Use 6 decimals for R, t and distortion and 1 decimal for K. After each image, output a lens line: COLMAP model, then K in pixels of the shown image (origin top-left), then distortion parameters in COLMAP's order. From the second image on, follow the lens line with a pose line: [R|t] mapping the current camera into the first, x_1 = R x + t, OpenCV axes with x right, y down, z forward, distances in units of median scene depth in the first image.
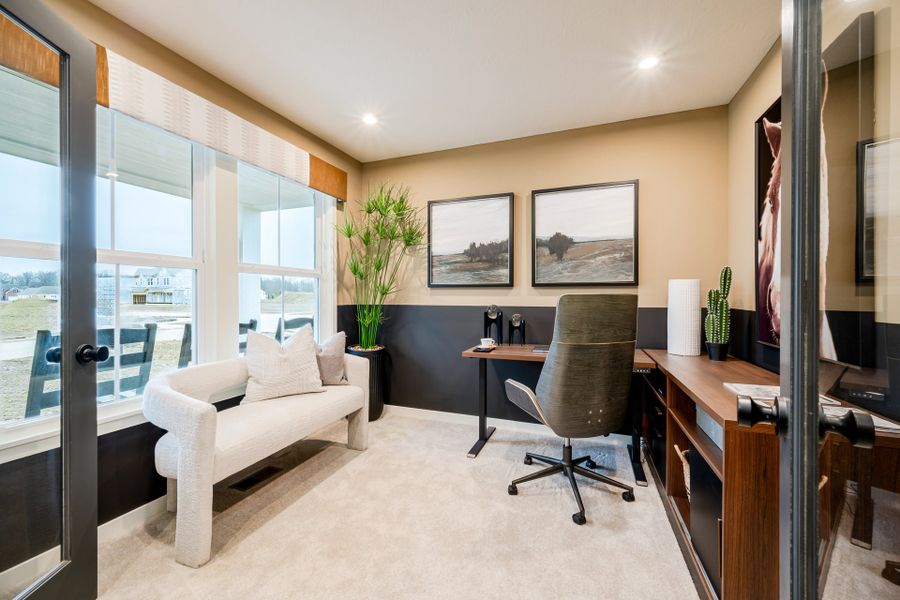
lens RADIAL K [[359.9, 0, 441.1], [0, 359.9, 297.0], [0, 0, 1]] dist [-0.003375, 0.001129]
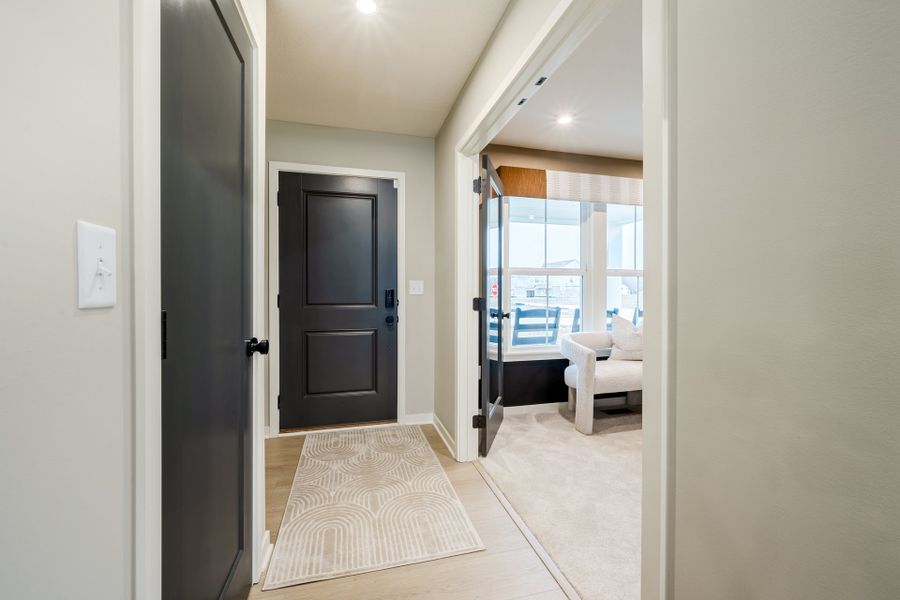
lens RADIAL K [[359.9, 0, 446.0], [0, 359.9, 293.5], [0, 0, 1]] dist [-0.003375, 0.001129]
pose [[0.602065, 0.006906, -0.798417, 0.272219], [-0.003918, 0.999976, 0.005695, -0.000453], [0.798438, -0.000301, 0.602077, -0.516350]]
